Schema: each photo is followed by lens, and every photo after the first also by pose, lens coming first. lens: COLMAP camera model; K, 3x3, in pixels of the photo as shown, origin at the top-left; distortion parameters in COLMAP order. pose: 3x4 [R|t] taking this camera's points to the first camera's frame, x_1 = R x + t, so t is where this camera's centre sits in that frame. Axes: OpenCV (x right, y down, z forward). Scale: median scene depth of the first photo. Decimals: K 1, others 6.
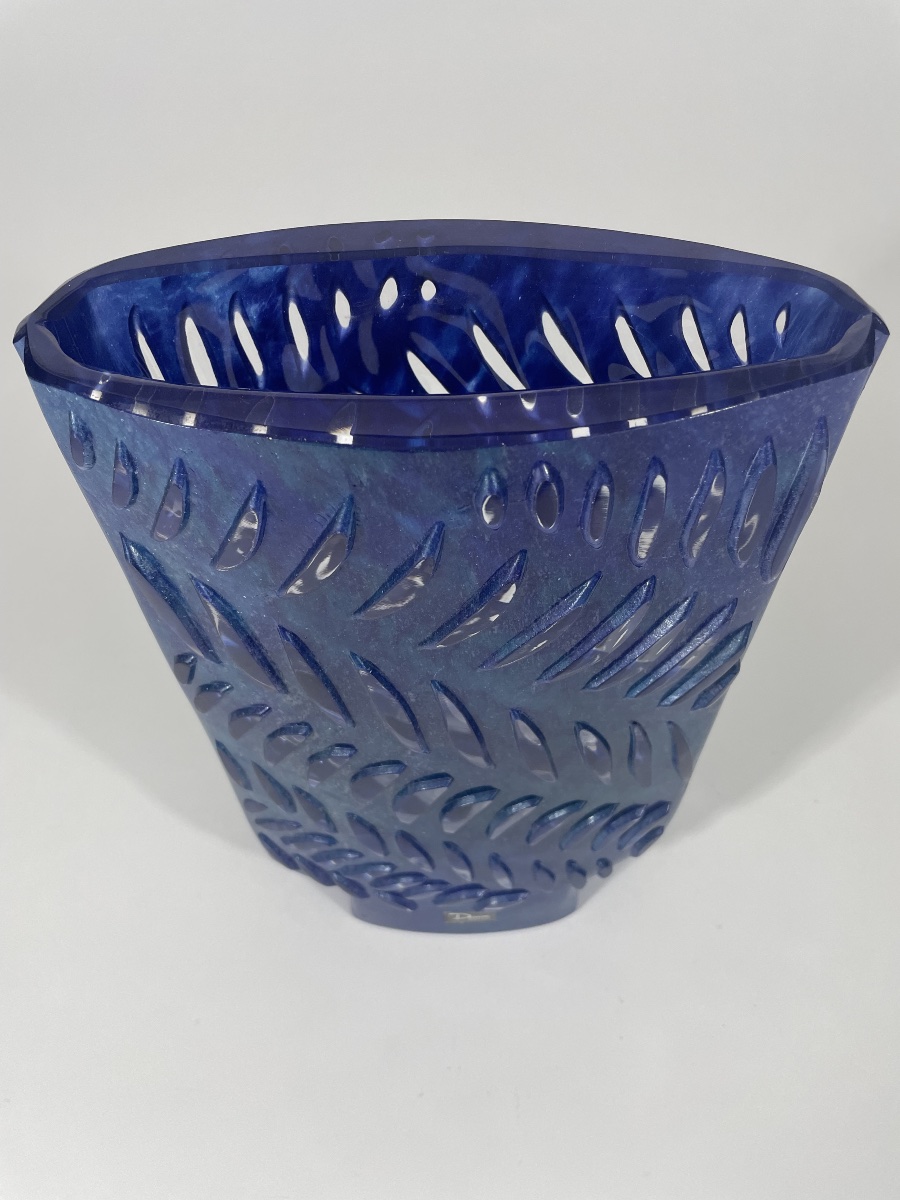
lens RADIAL K [[903.0, 0, 450.0], [0, 903.0, 600.0], [0, 0, 1]] dist [0.094204, -0.119538]
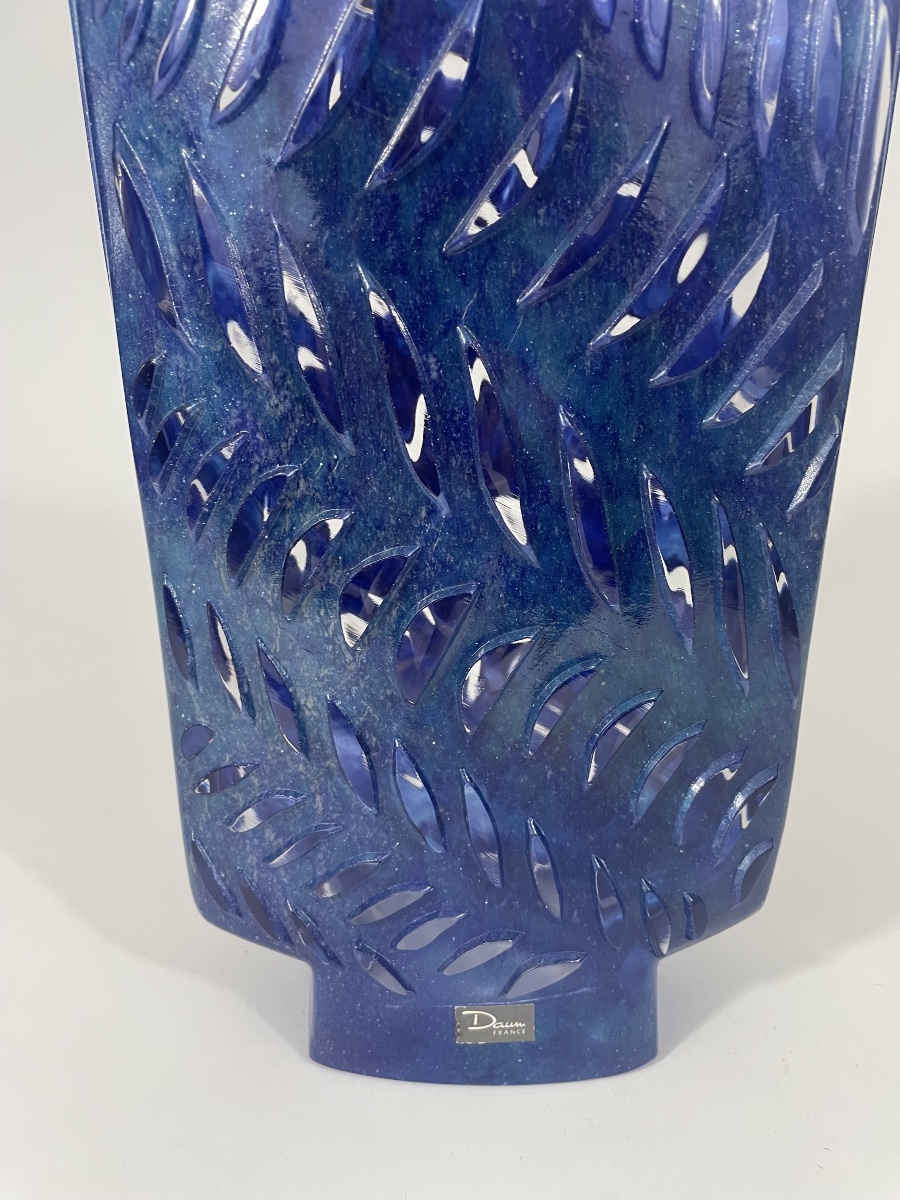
lens RADIAL K [[926.9, 0, 453.4], [0, 926.9, 615.0], [0, 0, 1]] dist [0.070716, -0.104888]
pose [[0.999791, 0.020433, -0.001067, -0.020914], [-0.017495, 0.826668, -0.562418, 0.802436], [-0.010610, 0.562319, 0.826852, 0.495512]]
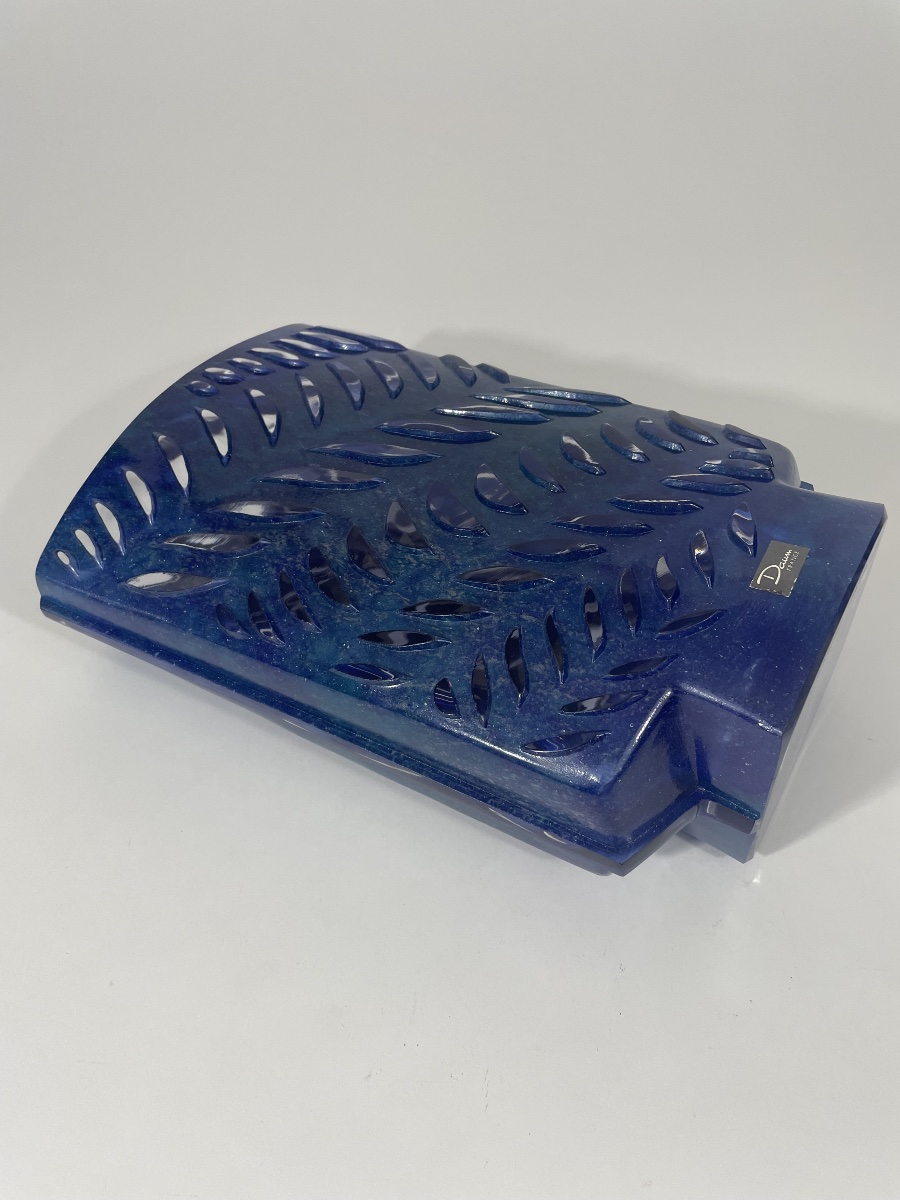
lens RADIAL K [[926.9, 0, 453.4], [0, 926.9, 615.0], [0, 0, 1]] dist [0.070716, -0.104888]
pose [[0.526659, -0.711184, 0.465669, -0.818420], [0.388204, -0.286126, -0.876030, 1.485016], [0.756259, 0.642144, 0.125394, 1.228149]]
